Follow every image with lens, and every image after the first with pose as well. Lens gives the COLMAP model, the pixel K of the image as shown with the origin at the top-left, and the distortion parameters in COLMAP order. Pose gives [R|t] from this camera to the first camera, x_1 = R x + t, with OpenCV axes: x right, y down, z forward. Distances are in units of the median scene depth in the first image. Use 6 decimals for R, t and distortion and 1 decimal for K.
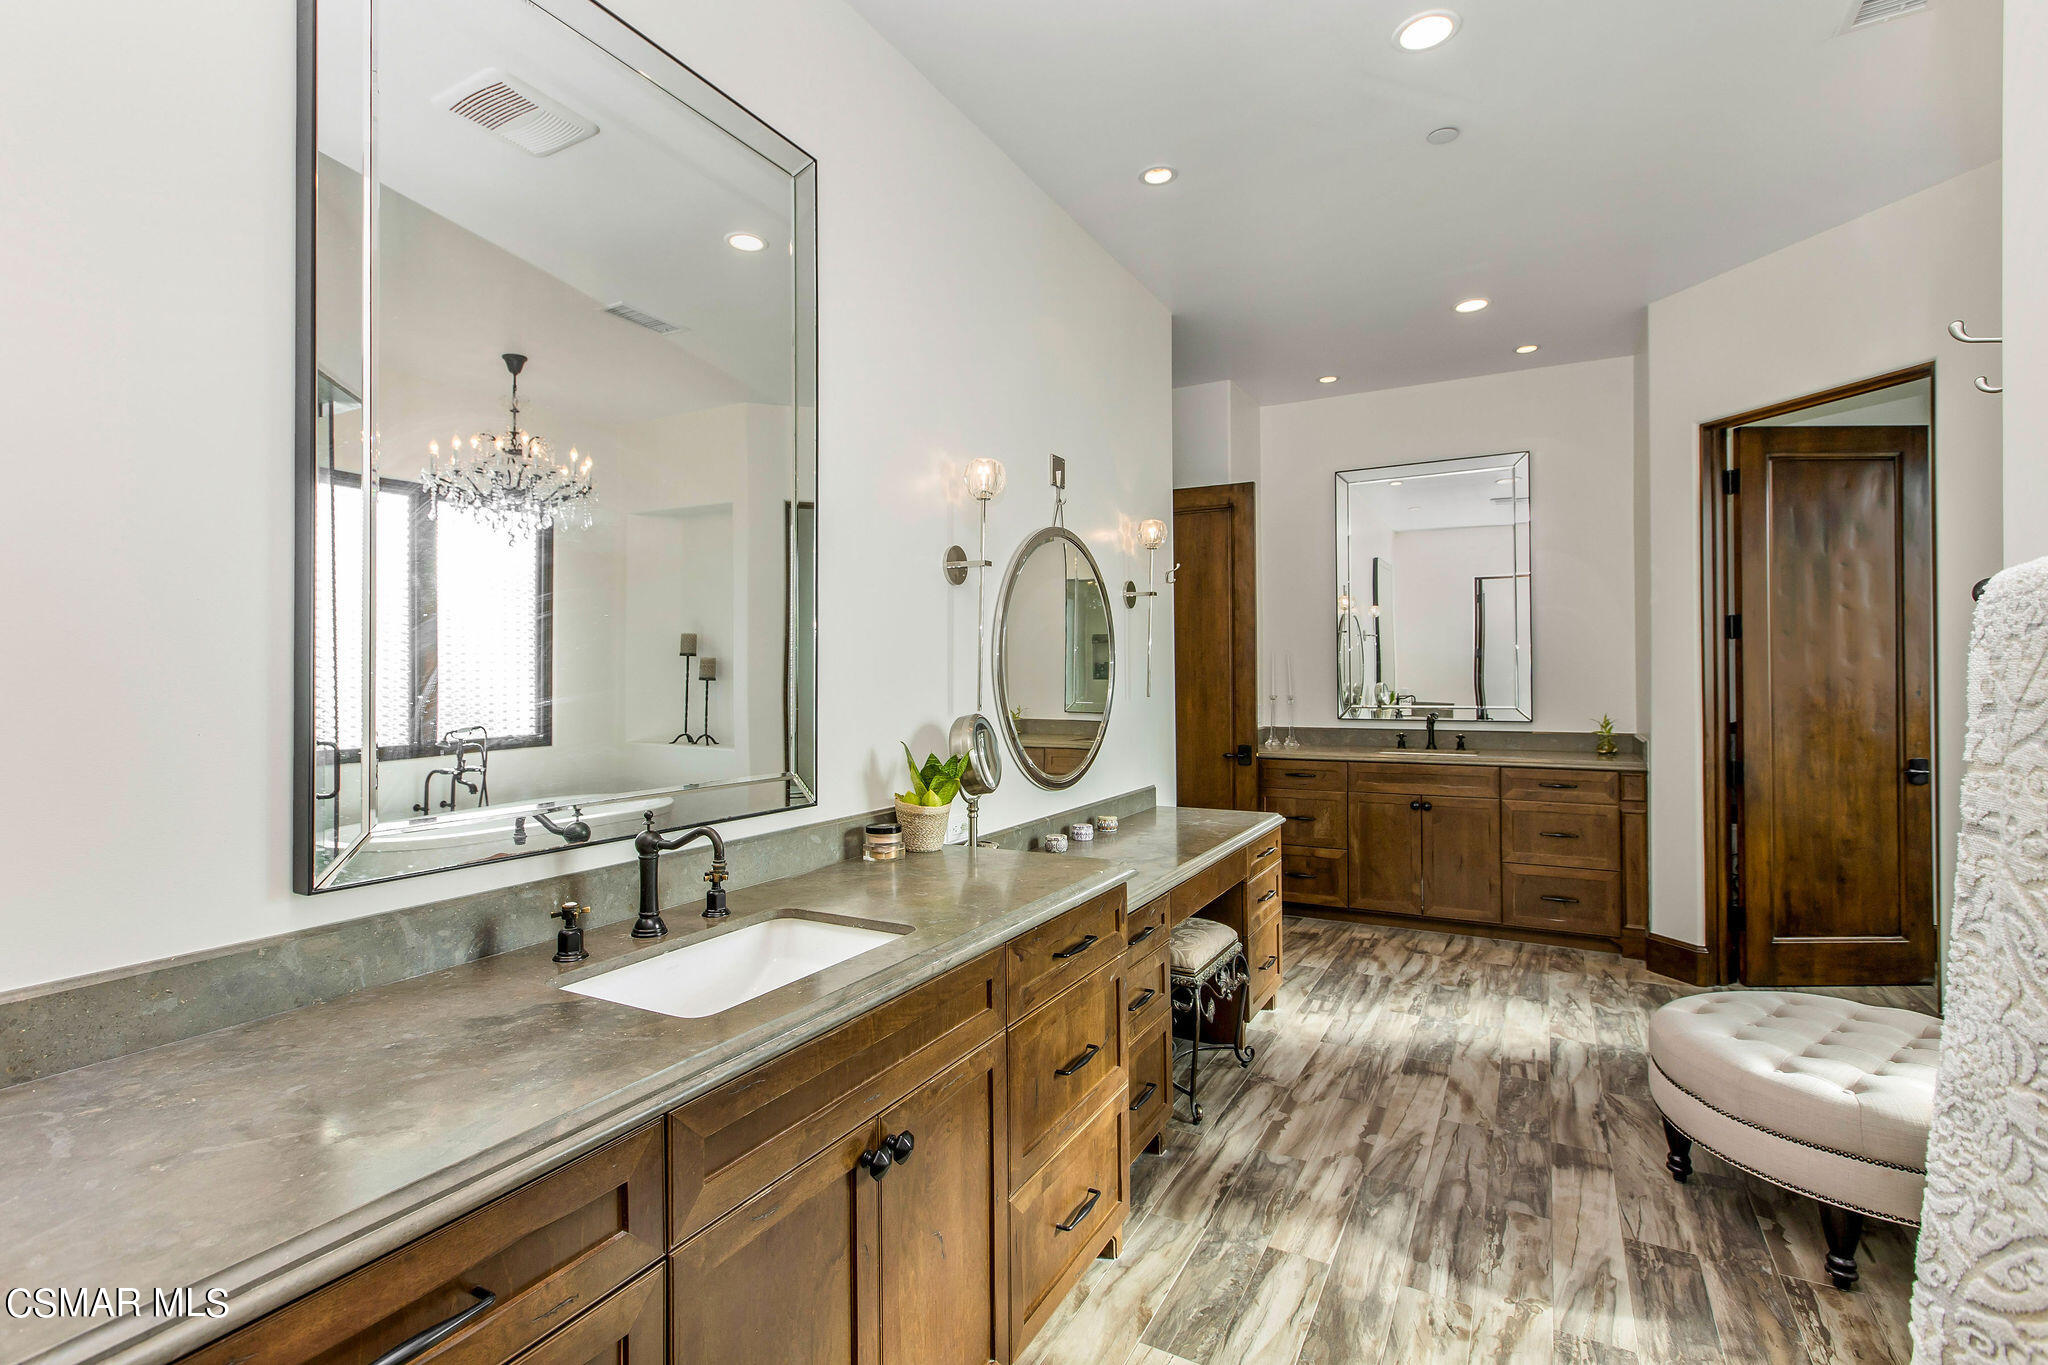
lens RADIAL K [[941.3, 0, 1003.1], [0, 941.3, 676.9], [0, 0, 1]] dist [0.003282, -0.000006]
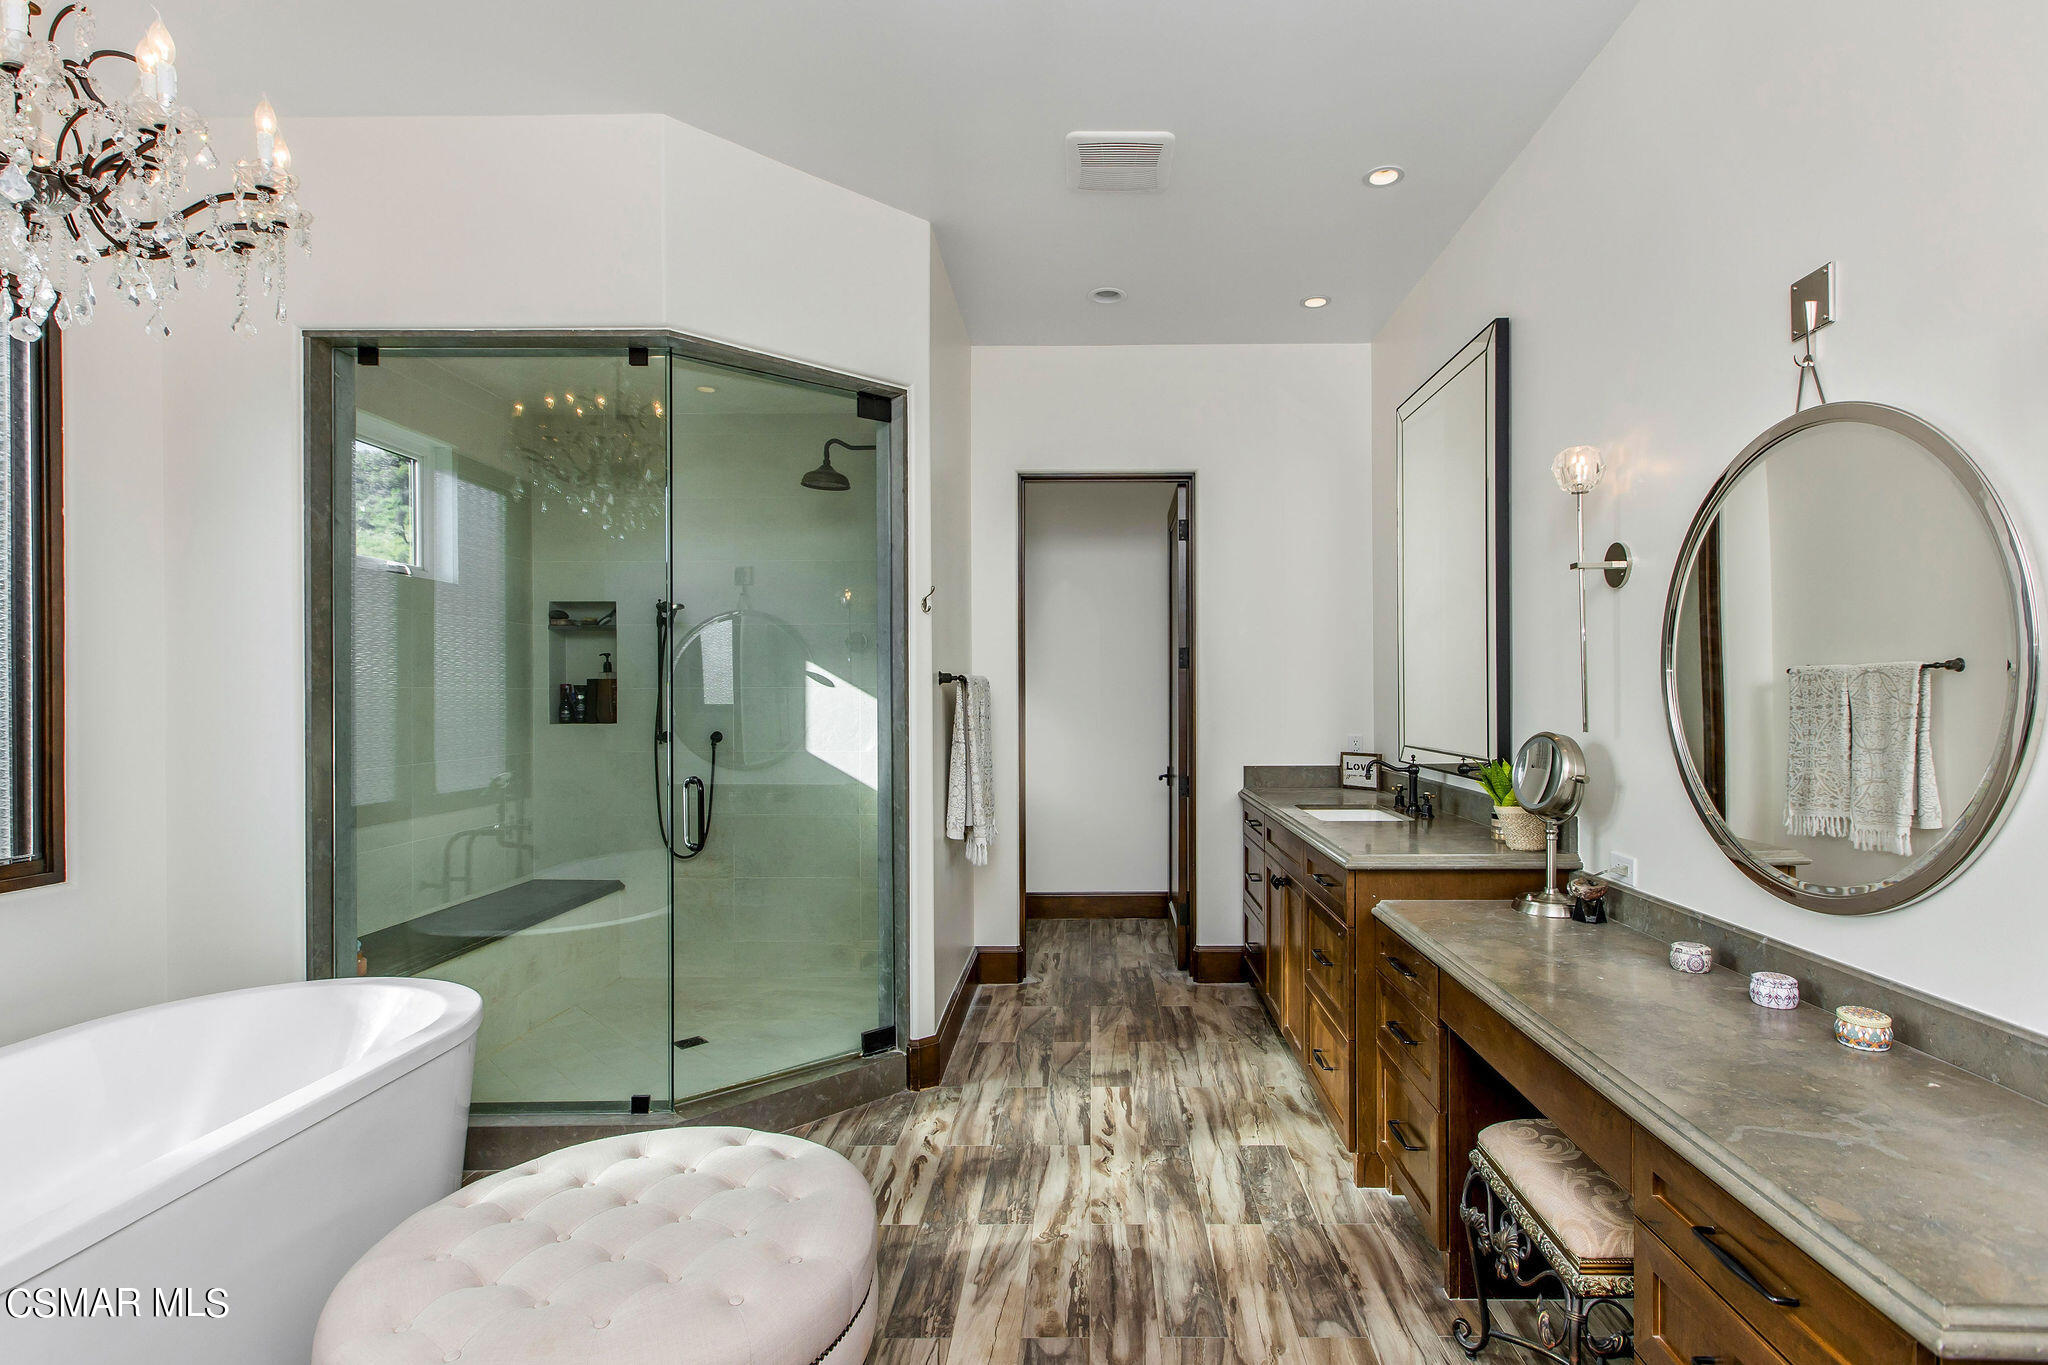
lens RADIAL K [[941.3, 0, 1026.2], [0, 941.3, 691.8], [0, 0, 1]] dist [0.003282, -0.000006]
pose [[-0.899267, 0.008755, -0.437313, 1.008798], [0.009706, 0.999953, 0.000061, -0.008760], [0.437293, -0.004190, -0.899309, 1.890975]]
